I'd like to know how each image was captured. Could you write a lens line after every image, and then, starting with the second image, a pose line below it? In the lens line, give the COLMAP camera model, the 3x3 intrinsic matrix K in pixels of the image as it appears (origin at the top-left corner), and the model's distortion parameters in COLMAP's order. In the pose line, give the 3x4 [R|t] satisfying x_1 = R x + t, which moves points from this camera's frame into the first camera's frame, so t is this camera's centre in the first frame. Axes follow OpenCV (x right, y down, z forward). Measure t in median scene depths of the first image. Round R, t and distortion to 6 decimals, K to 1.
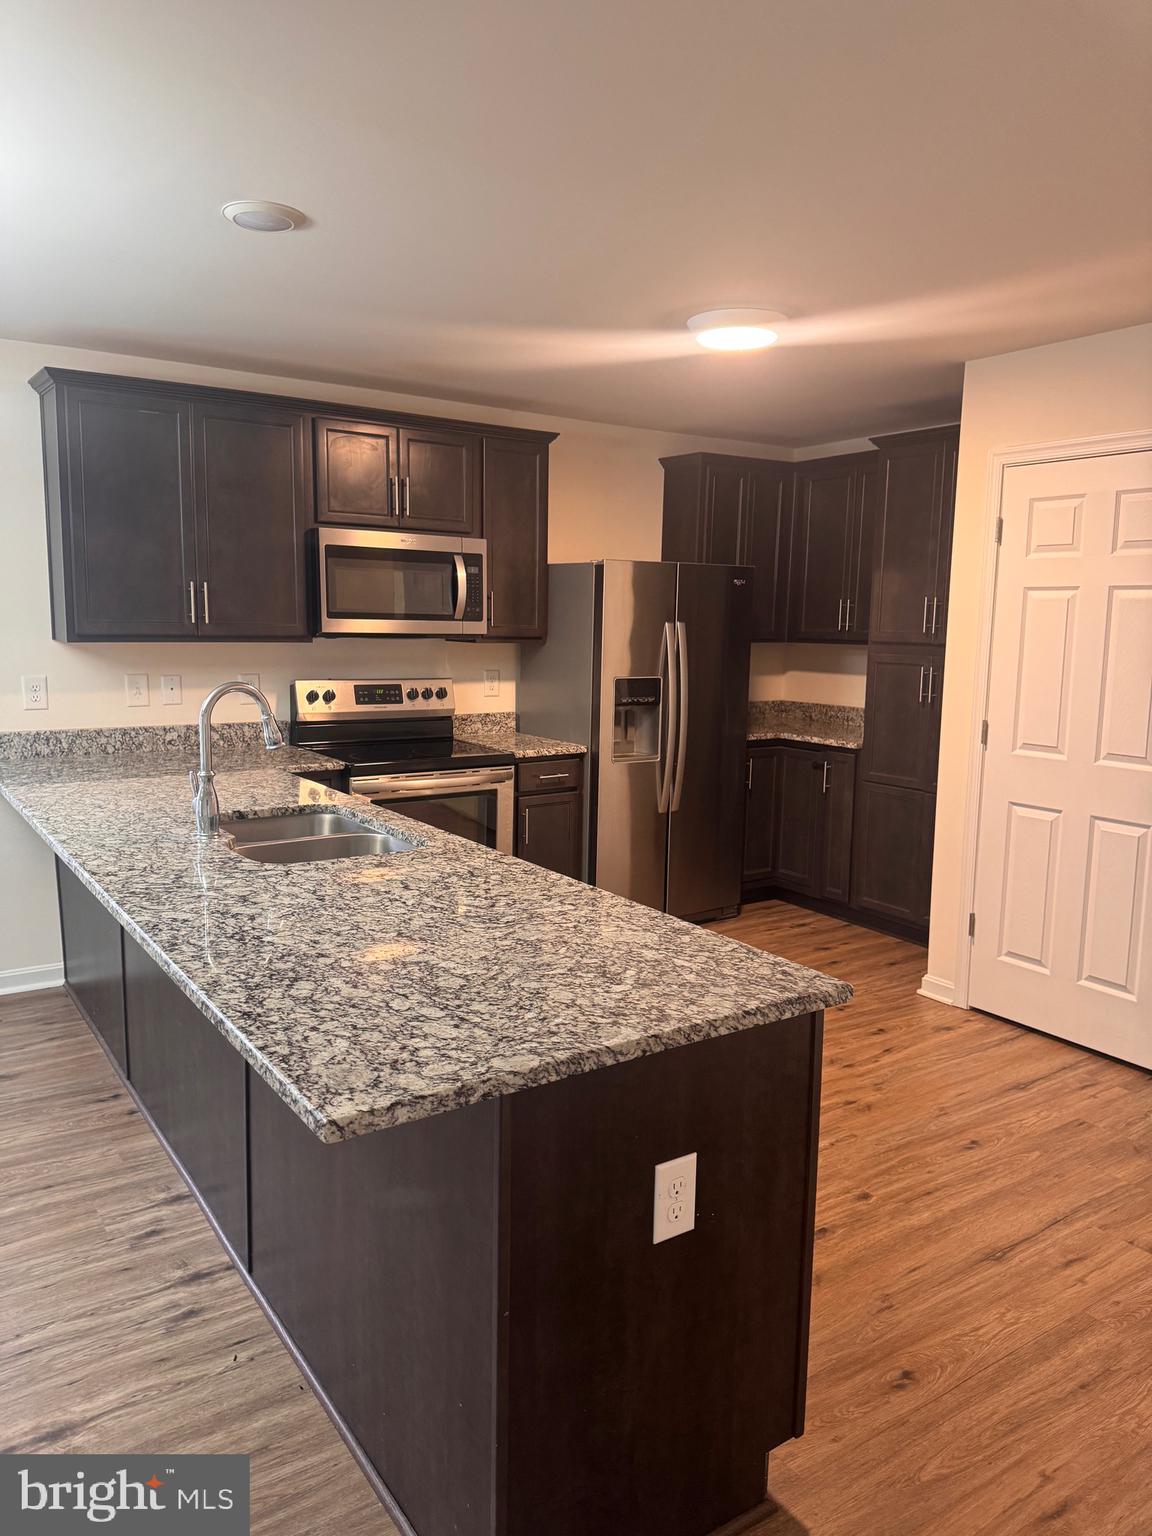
lens RADIAL K [[1091.2, 0, 576.0], [0, 1091.2, 768.0], [0, 0, 1]] dist [0.178196, -0.322678]
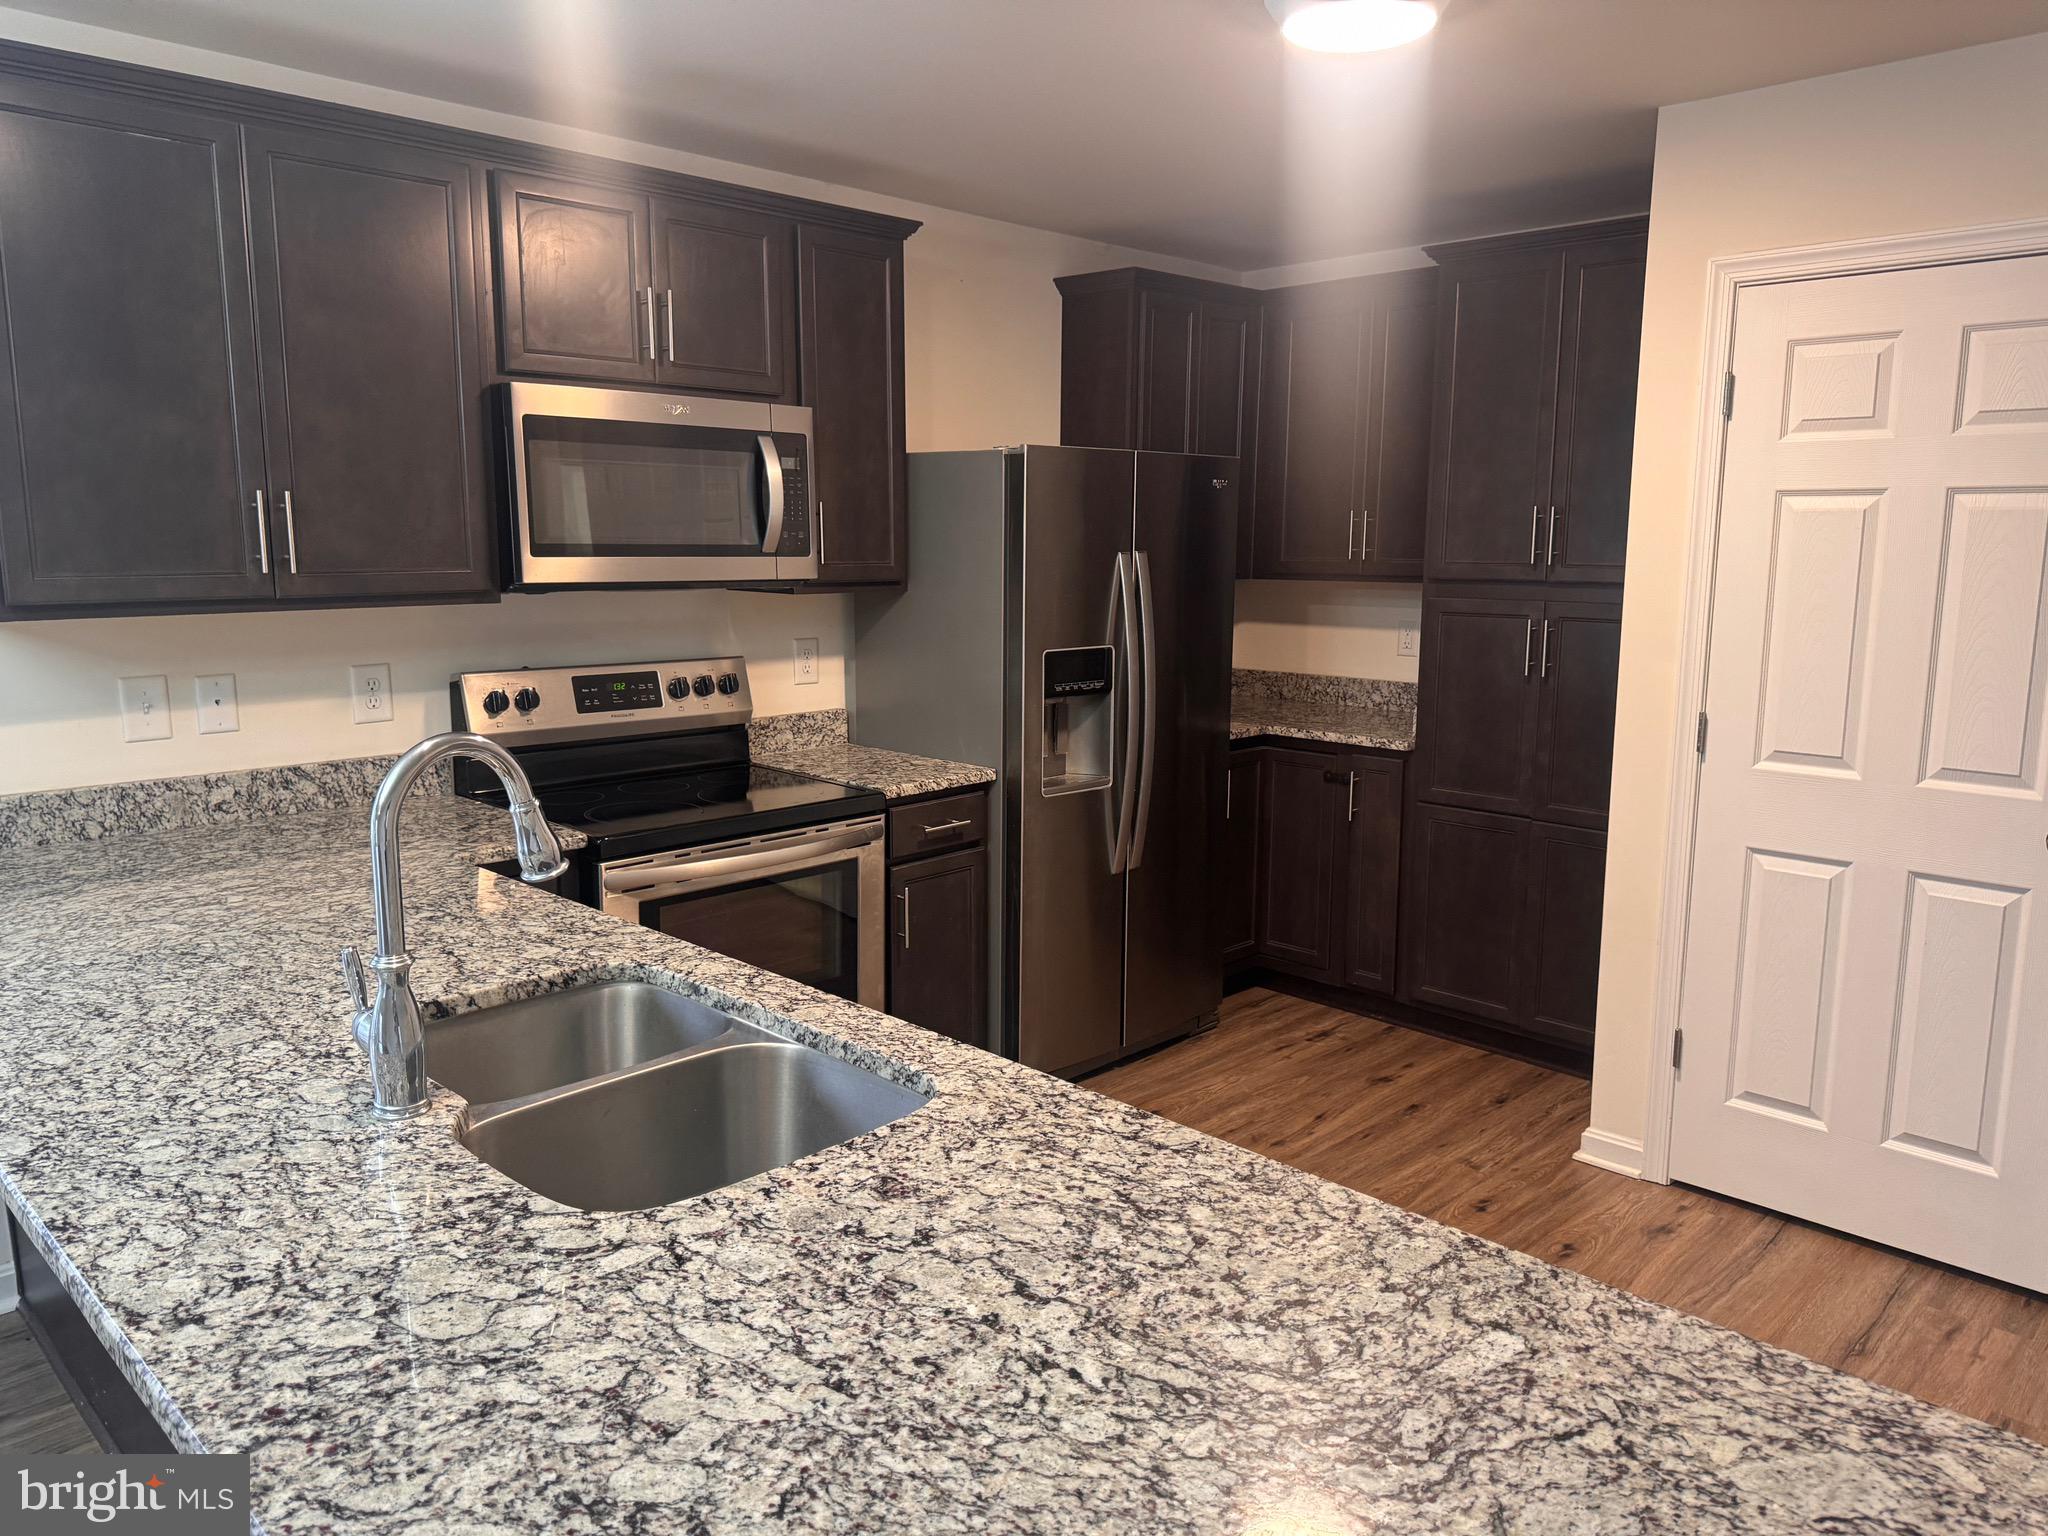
lens RADIAL K [[1450.0, 0, 1031.9], [0, 1450.0, 764.5], [0, 0, 1]] dist [0.076093, -0.097363]
pose [[0.980414, -0.043021, 0.192192, -0.124153], [0.038369, 0.998875, 0.027863, -0.045109], [-0.193174, -0.019943, 0.980962, 0.258746]]
